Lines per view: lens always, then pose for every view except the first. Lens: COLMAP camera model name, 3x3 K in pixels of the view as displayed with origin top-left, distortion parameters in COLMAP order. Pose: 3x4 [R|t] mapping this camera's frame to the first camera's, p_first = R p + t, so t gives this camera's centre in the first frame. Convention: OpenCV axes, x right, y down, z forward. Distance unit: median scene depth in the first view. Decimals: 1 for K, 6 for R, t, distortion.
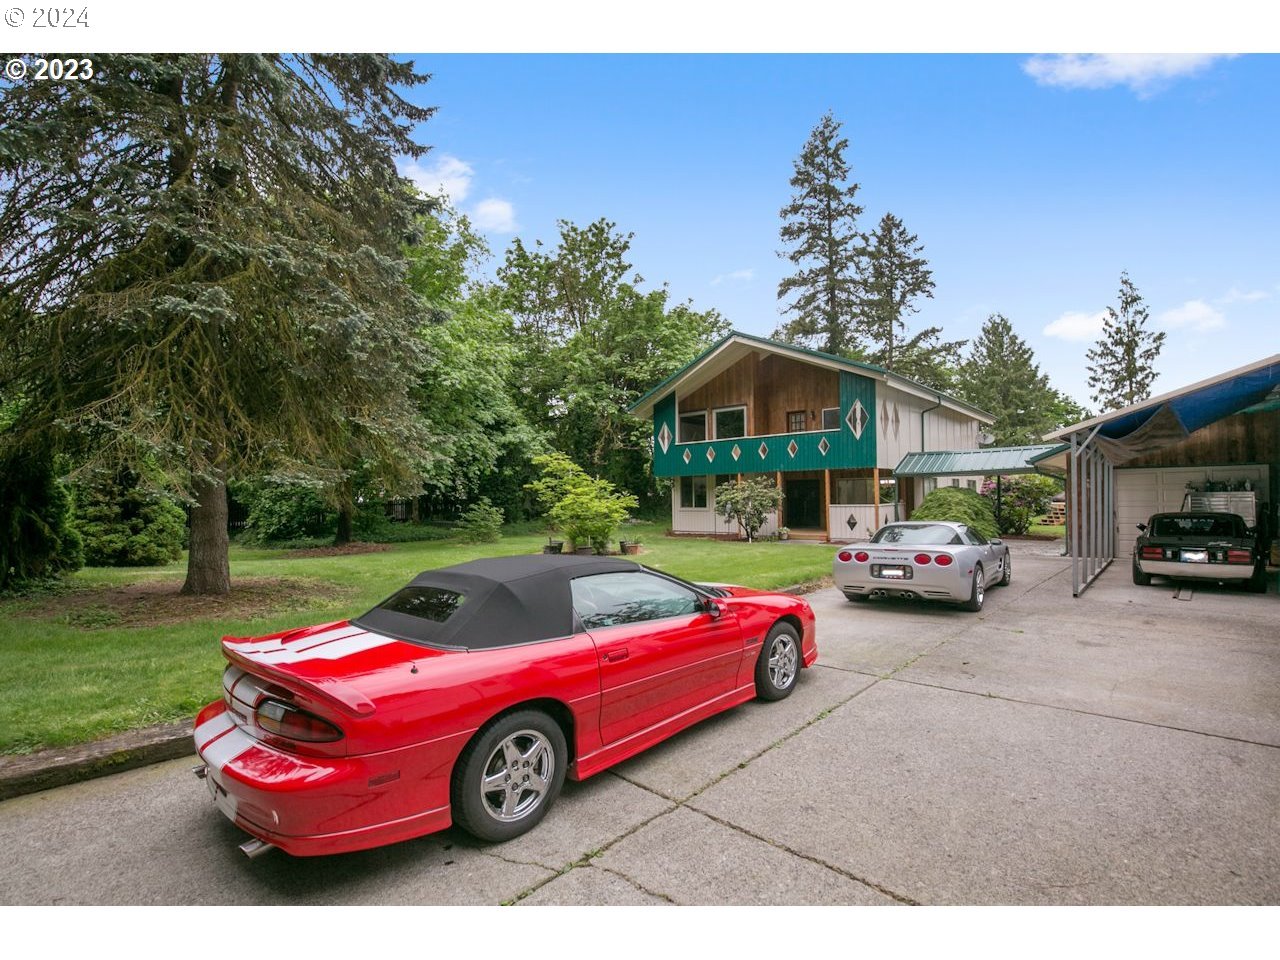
lens RADIAL K [[576.4, 0, 643.0], [0, 576.4, 487.0], [0, 0, 1]] dist [0.000128, -0.000461]
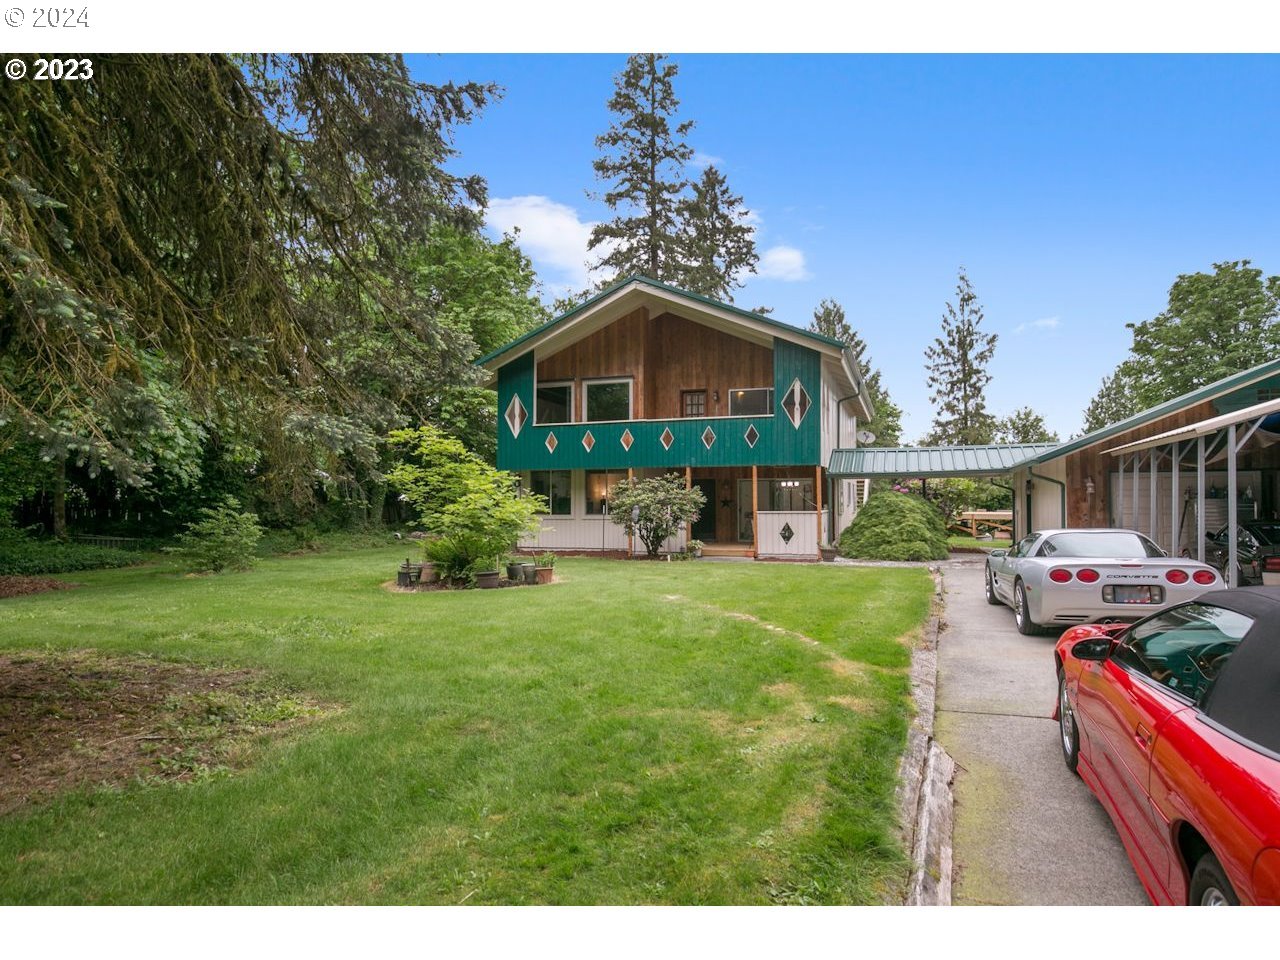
lens RADIAL K [[743.9, 0, 640.0], [0, 743.9, 480.0], [0, 0, 1]] dist [0.018163, -0.000049]
pose [[0.931695, 0.021608, 0.362599, -0.090605], [-0.016127, 0.999705, -0.018136, 0.004582], [-0.362884, 0.011050, 0.931769, 0.056622]]
